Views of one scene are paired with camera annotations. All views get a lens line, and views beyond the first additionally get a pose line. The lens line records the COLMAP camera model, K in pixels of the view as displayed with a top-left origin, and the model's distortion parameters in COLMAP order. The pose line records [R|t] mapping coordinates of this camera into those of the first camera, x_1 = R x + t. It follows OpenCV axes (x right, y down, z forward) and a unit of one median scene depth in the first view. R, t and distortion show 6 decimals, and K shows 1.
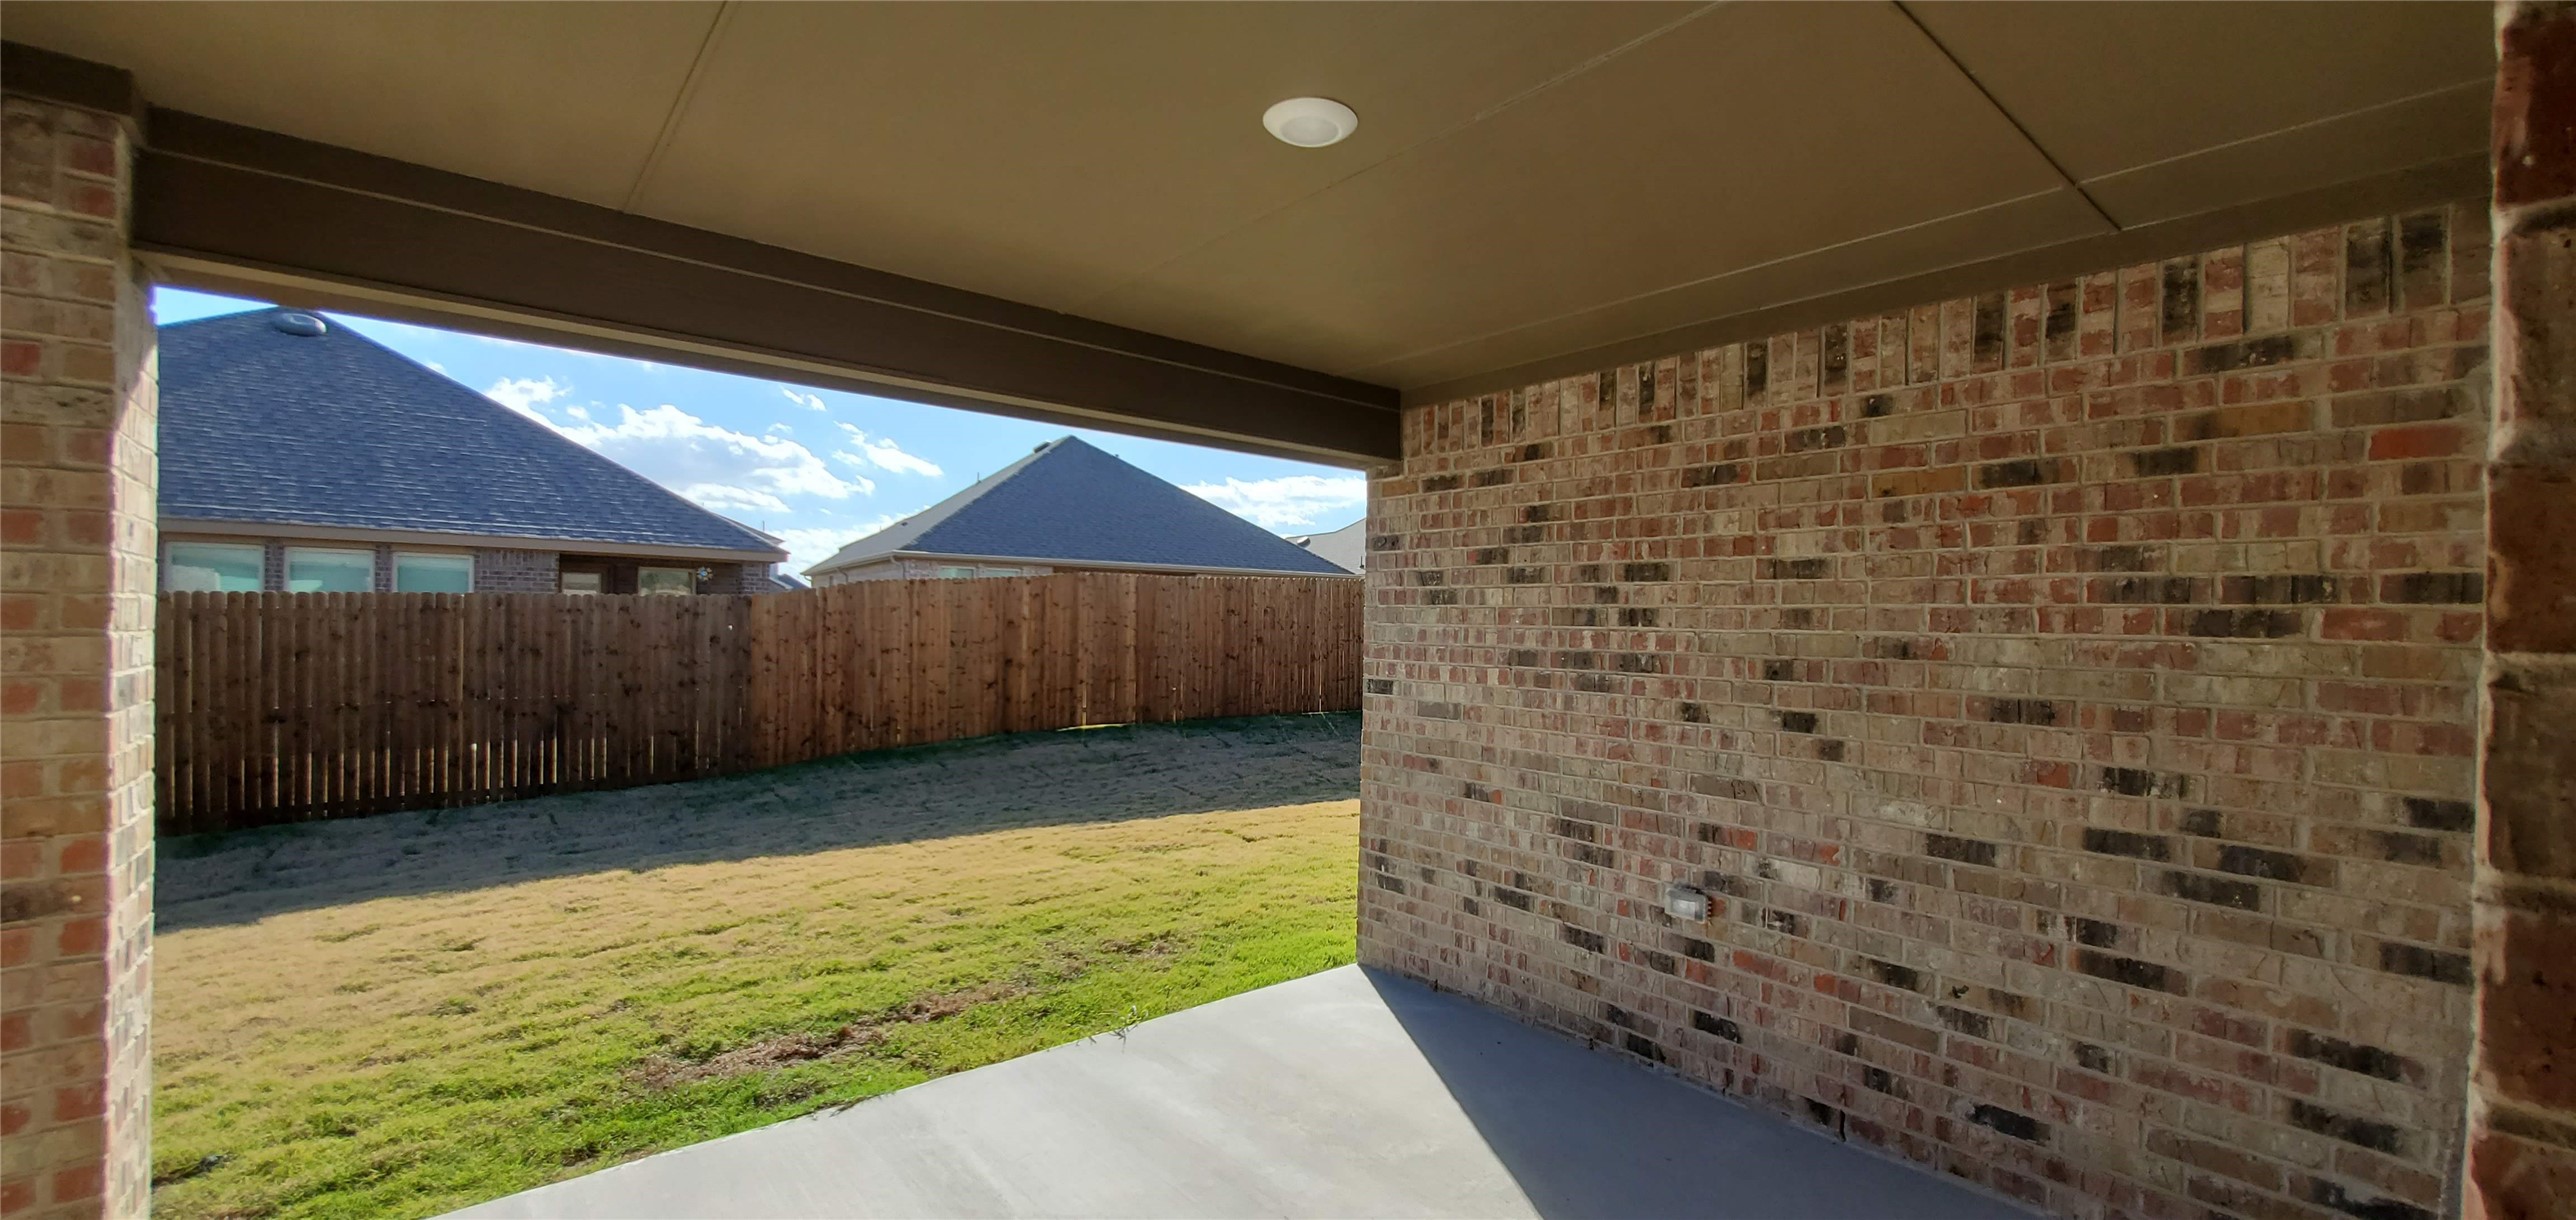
lens RADIAL K [[1019.3, 0, 1281.0], [0, 1019.3, 633.3], [0, 0, 1]] dist [-0.000377, -0.000695]
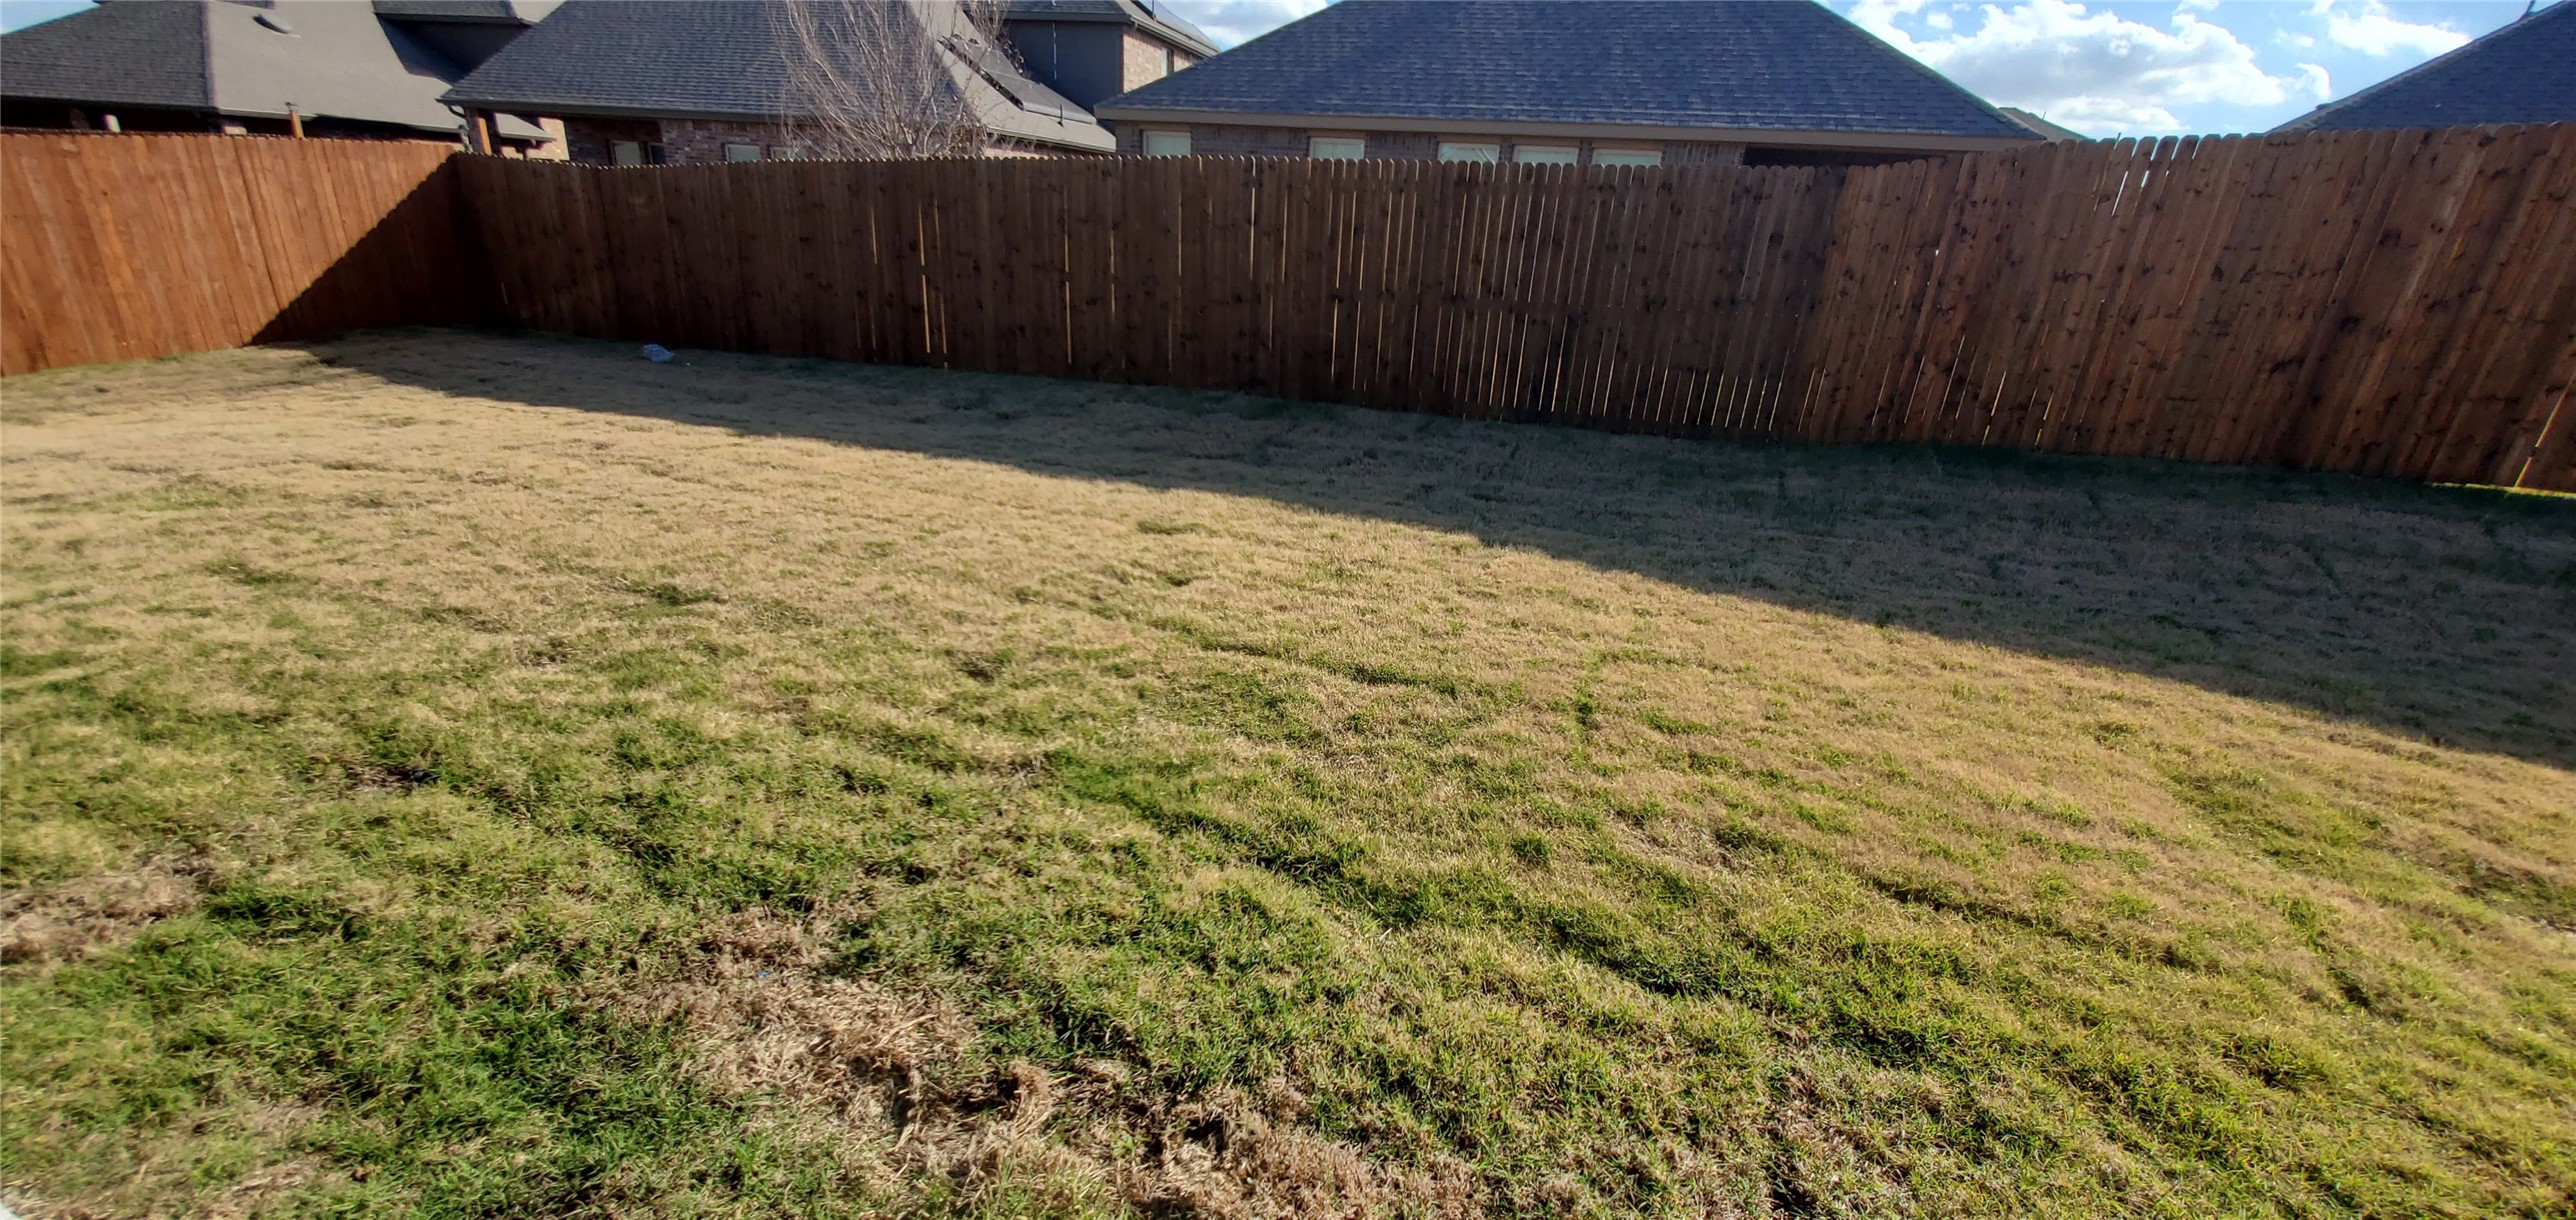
lens RADIAL K [[1019.3, 0, 1281.0], [0, 1019.3, 633.3], [0, 0, 1]] dist [-0.000377, -0.000695]
pose [[0.435045, 0.349899, -0.829642, -0.042938], [-0.058684, 0.930466, 0.361649, 0.026111], [0.898494, -0.108647, 0.425328, 0.405265]]
